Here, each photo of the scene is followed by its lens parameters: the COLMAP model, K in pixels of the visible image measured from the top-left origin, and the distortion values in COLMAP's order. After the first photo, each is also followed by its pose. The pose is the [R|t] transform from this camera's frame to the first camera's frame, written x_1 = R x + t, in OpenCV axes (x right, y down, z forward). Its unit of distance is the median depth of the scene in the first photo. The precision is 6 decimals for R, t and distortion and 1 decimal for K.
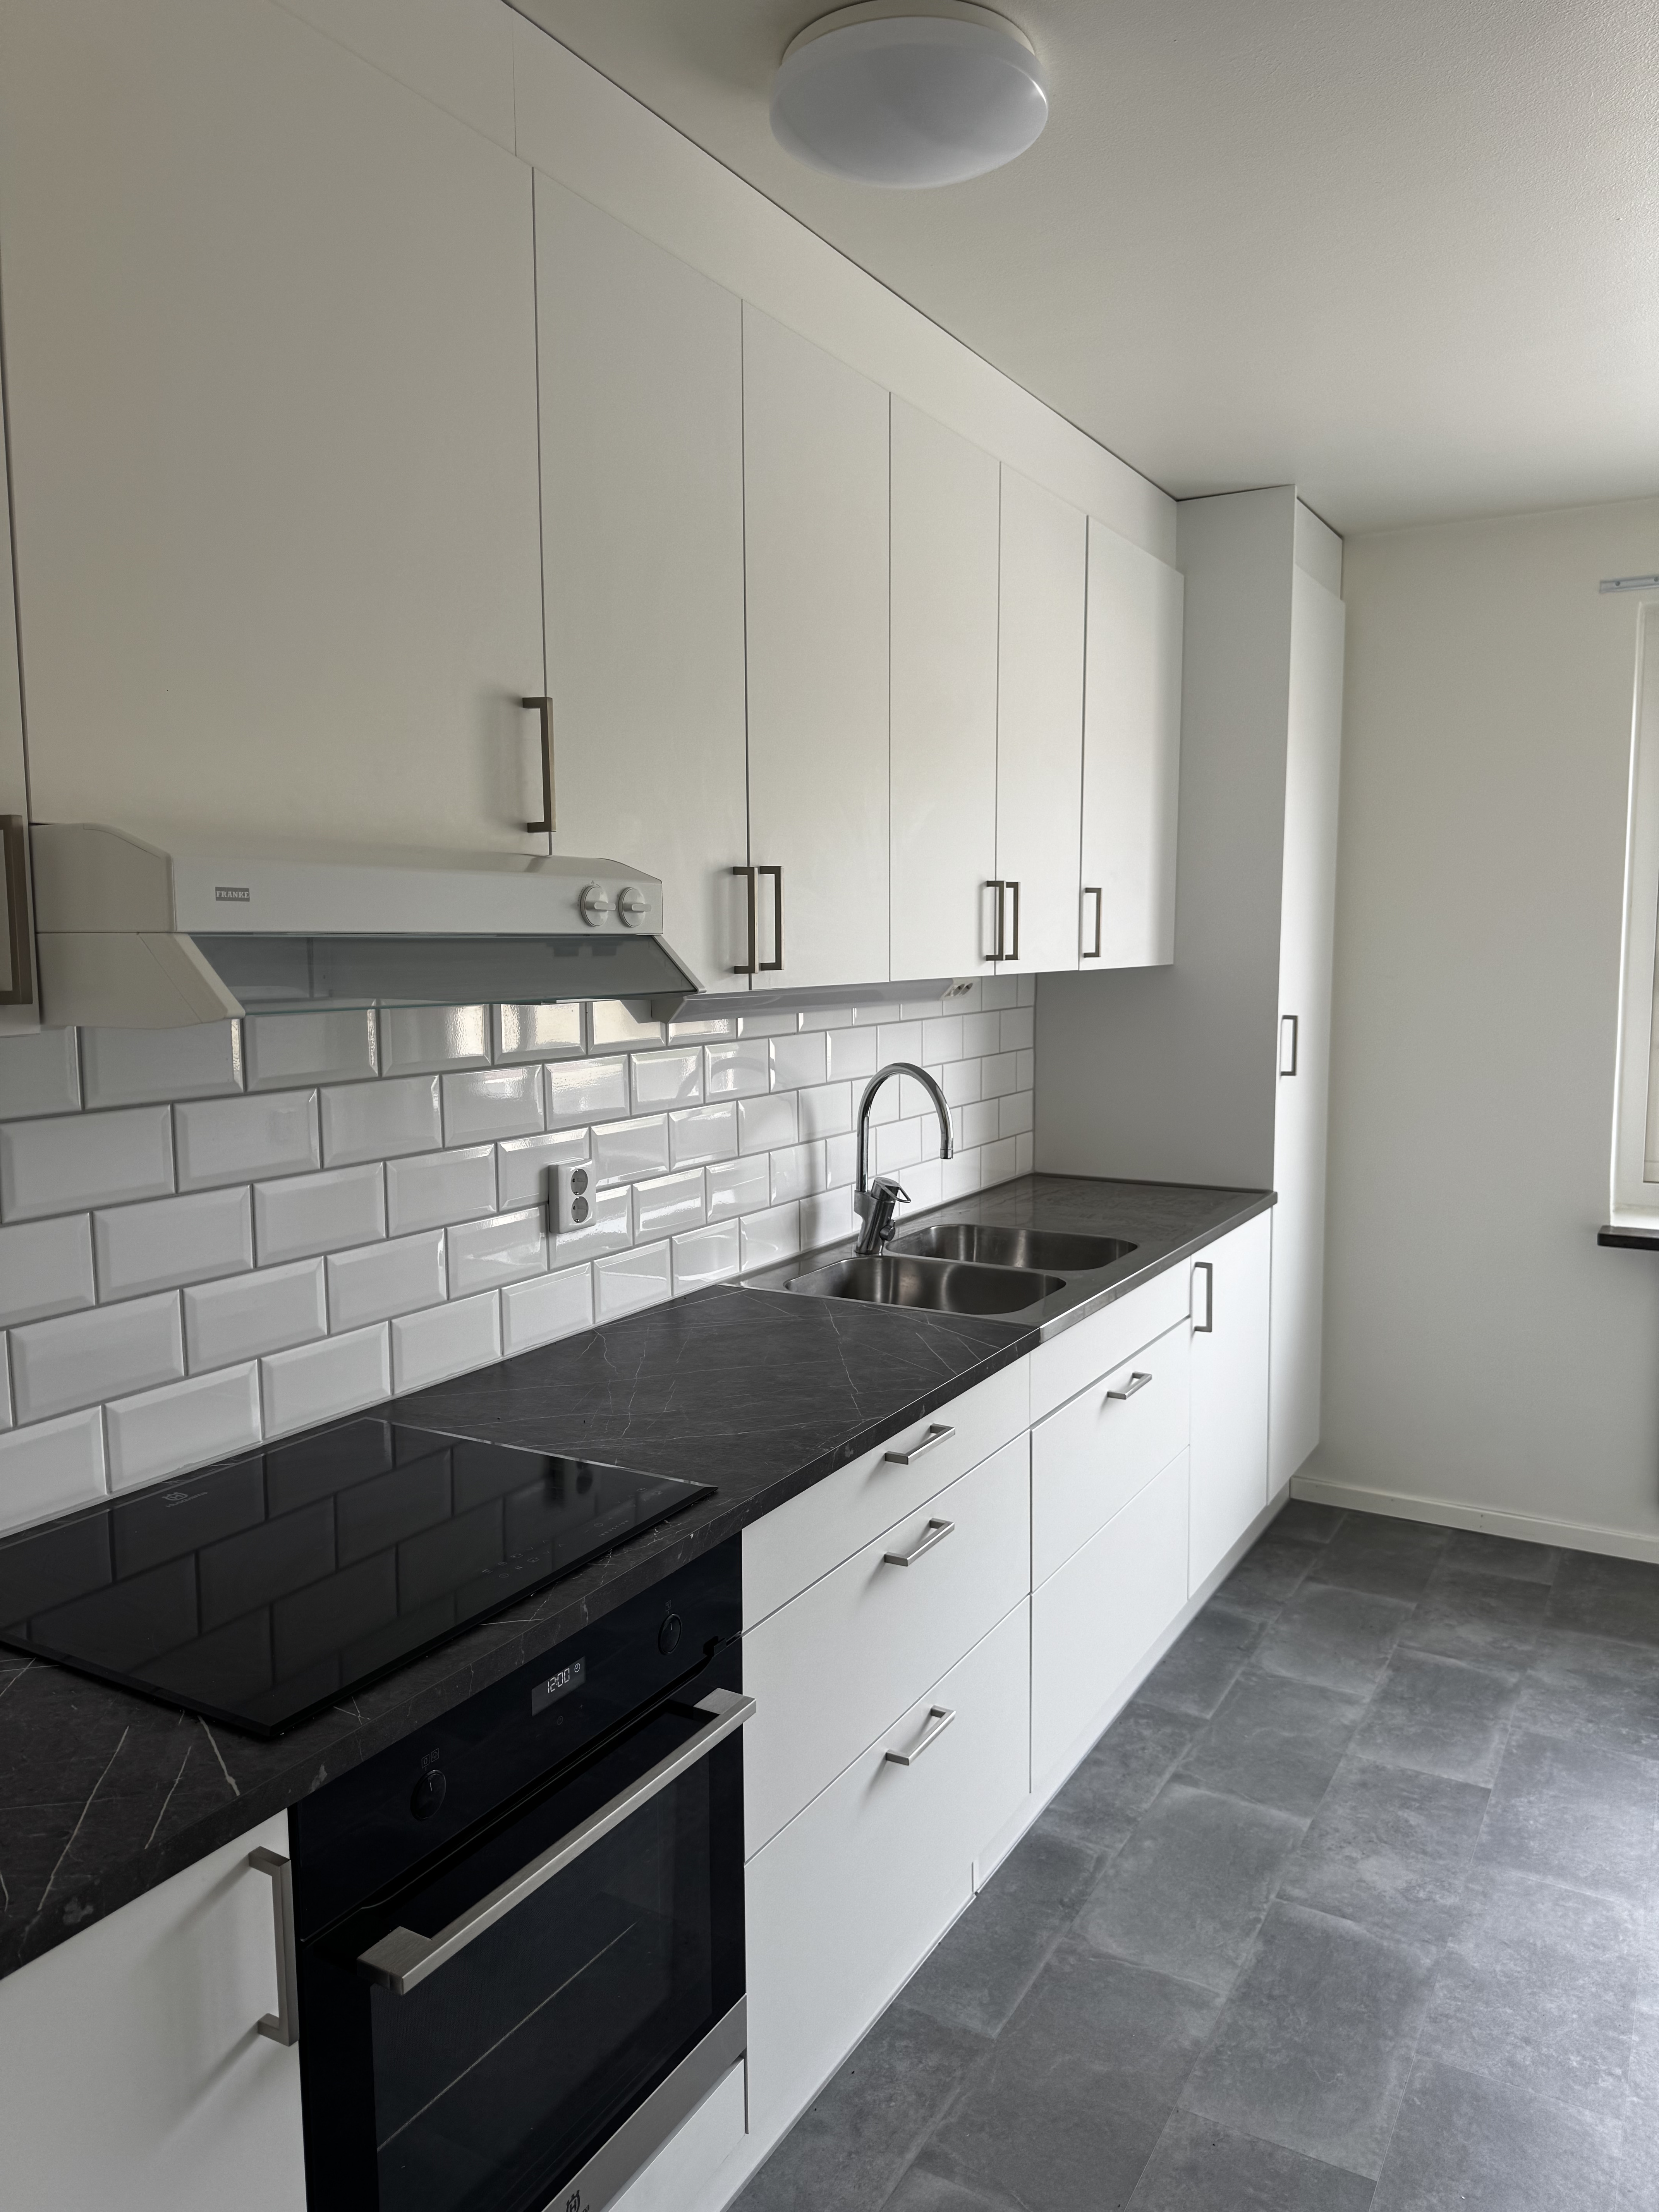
lens RADIAL K [[1584.6, 0, 836.7], [0, 1584.6, 1094.5], [0, 0, 1]] dist [-0.005159, -0.011567]
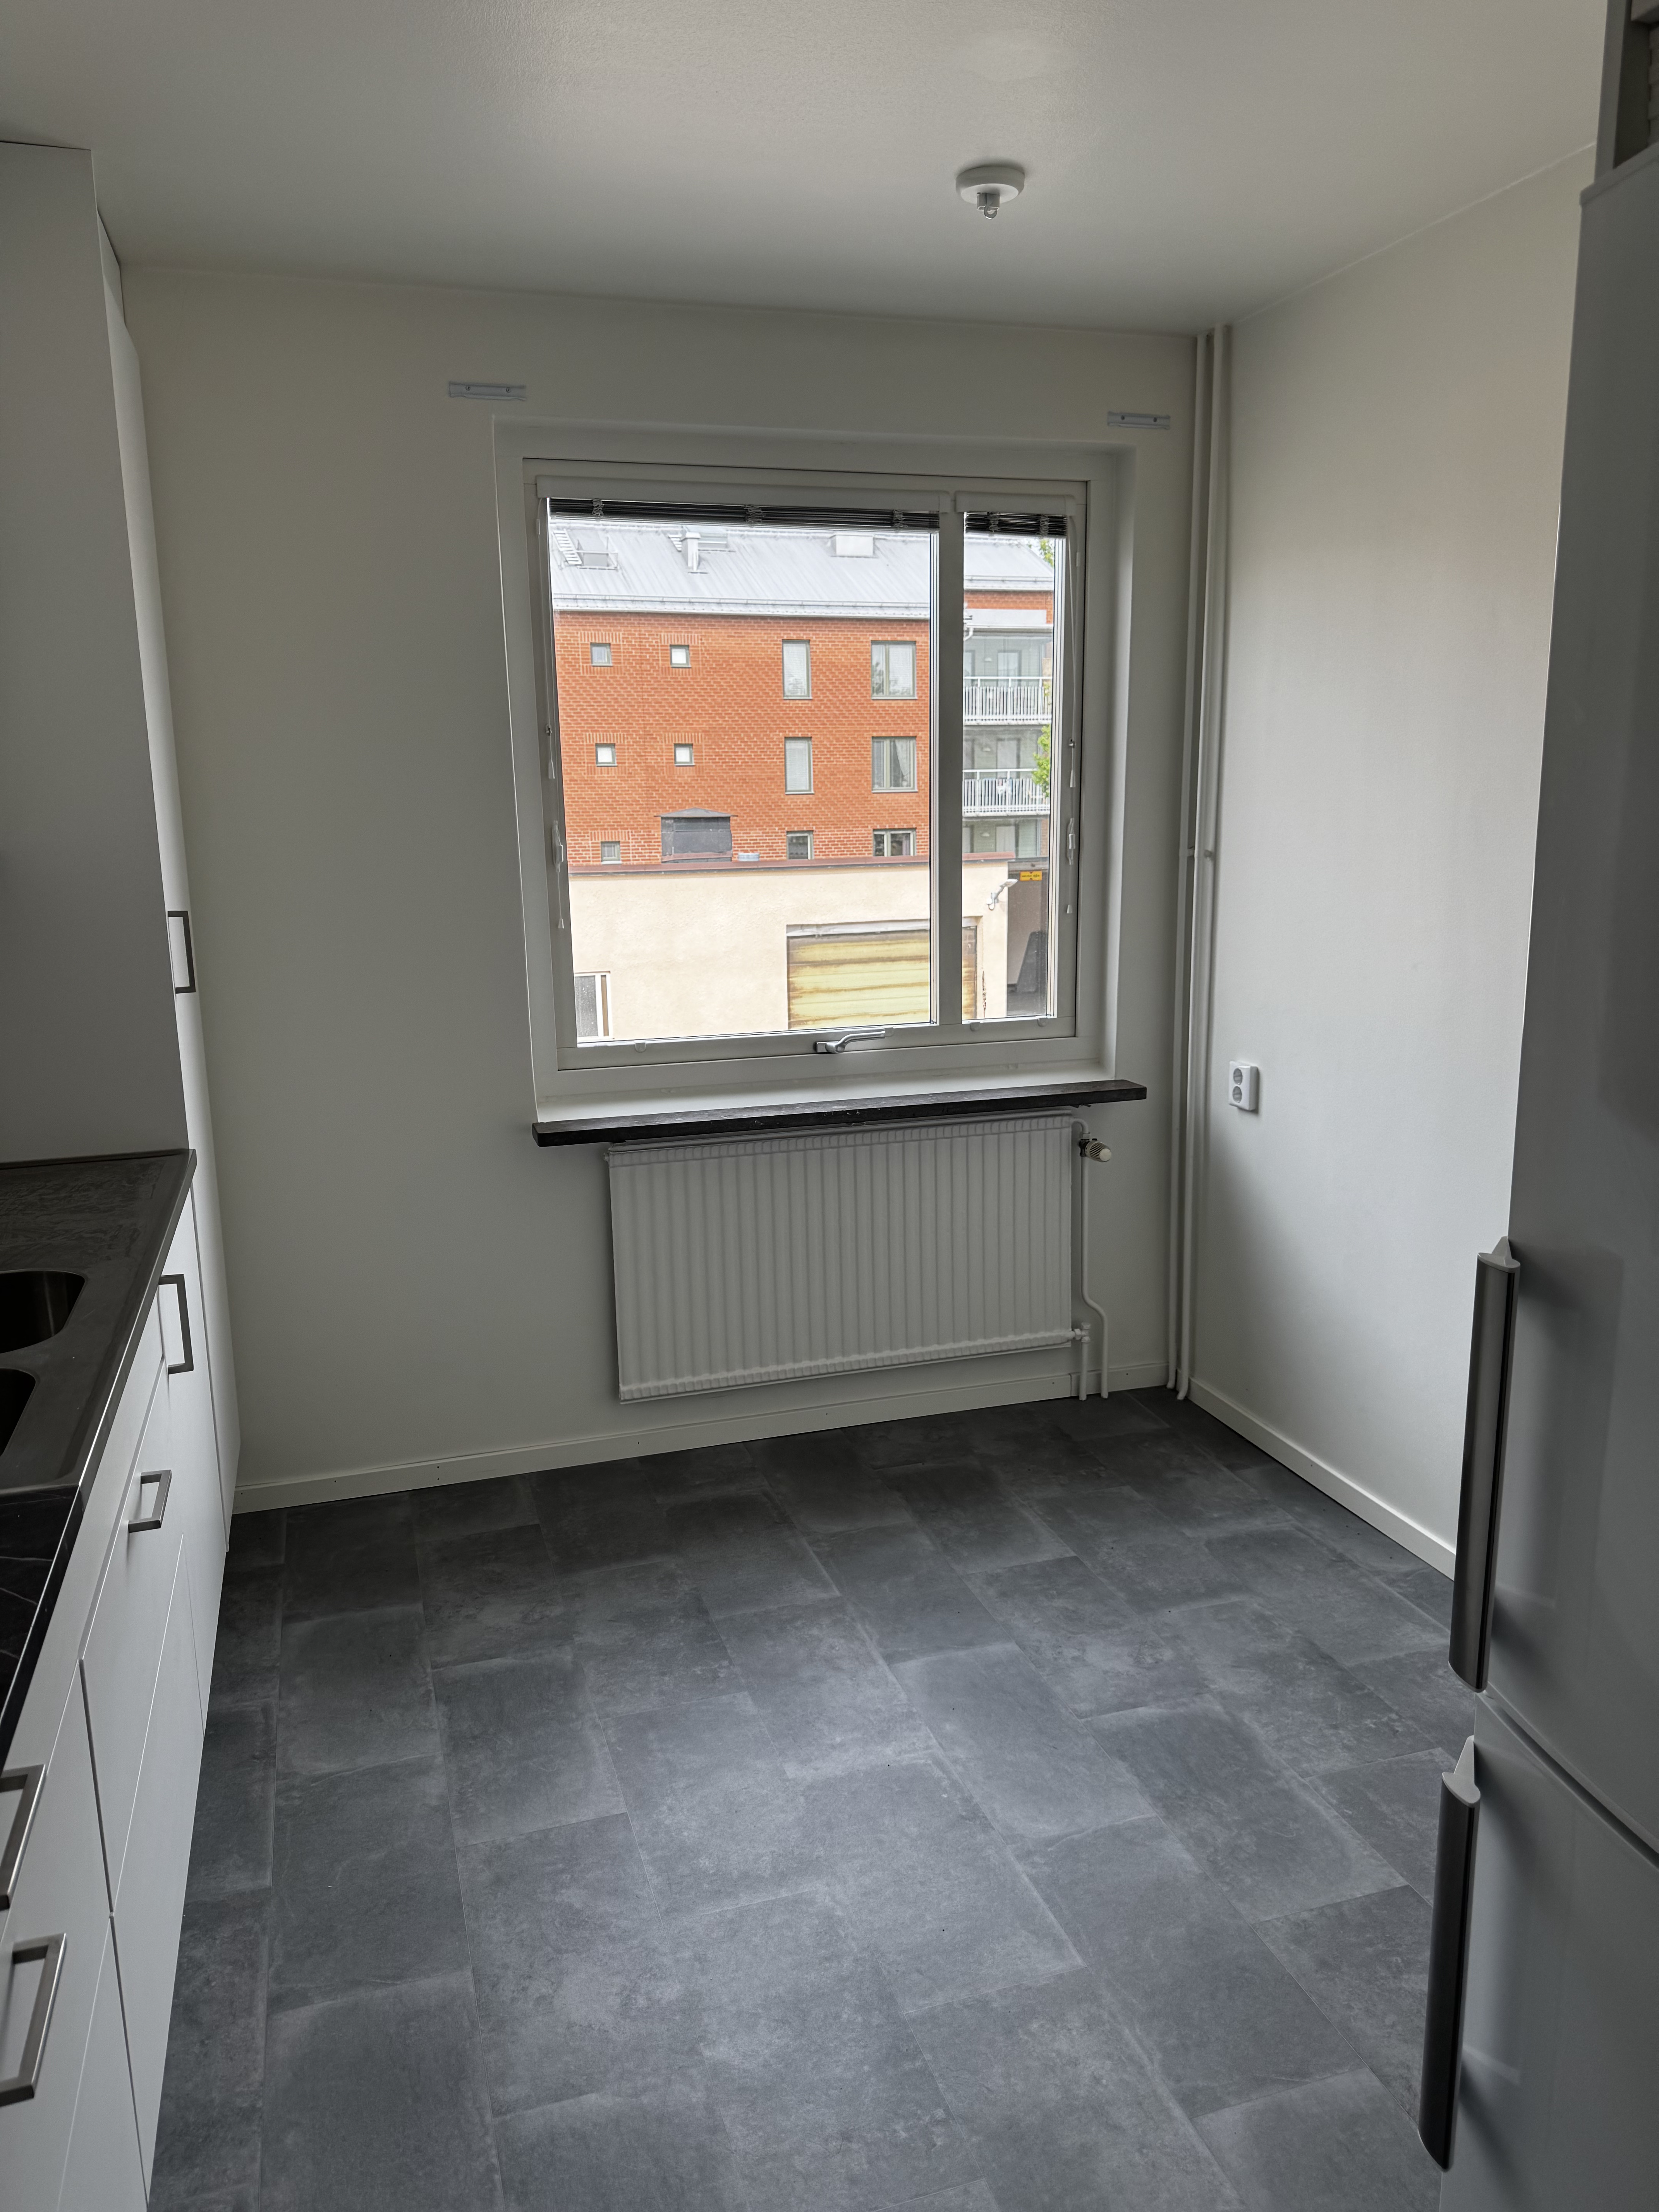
lens RADIAL K [[1584.6, 0, 831.5], [0, 1584.6, 1104.0], [0, 0, 1]] dist [-0.005159, -0.011567]
pose [[0.675137, -0.159248, 0.720299, -0.064443], [0.091571, 0.986961, 0.132374, -0.040732], [-0.731987, -0.023412, 0.680916, 0.331824]]
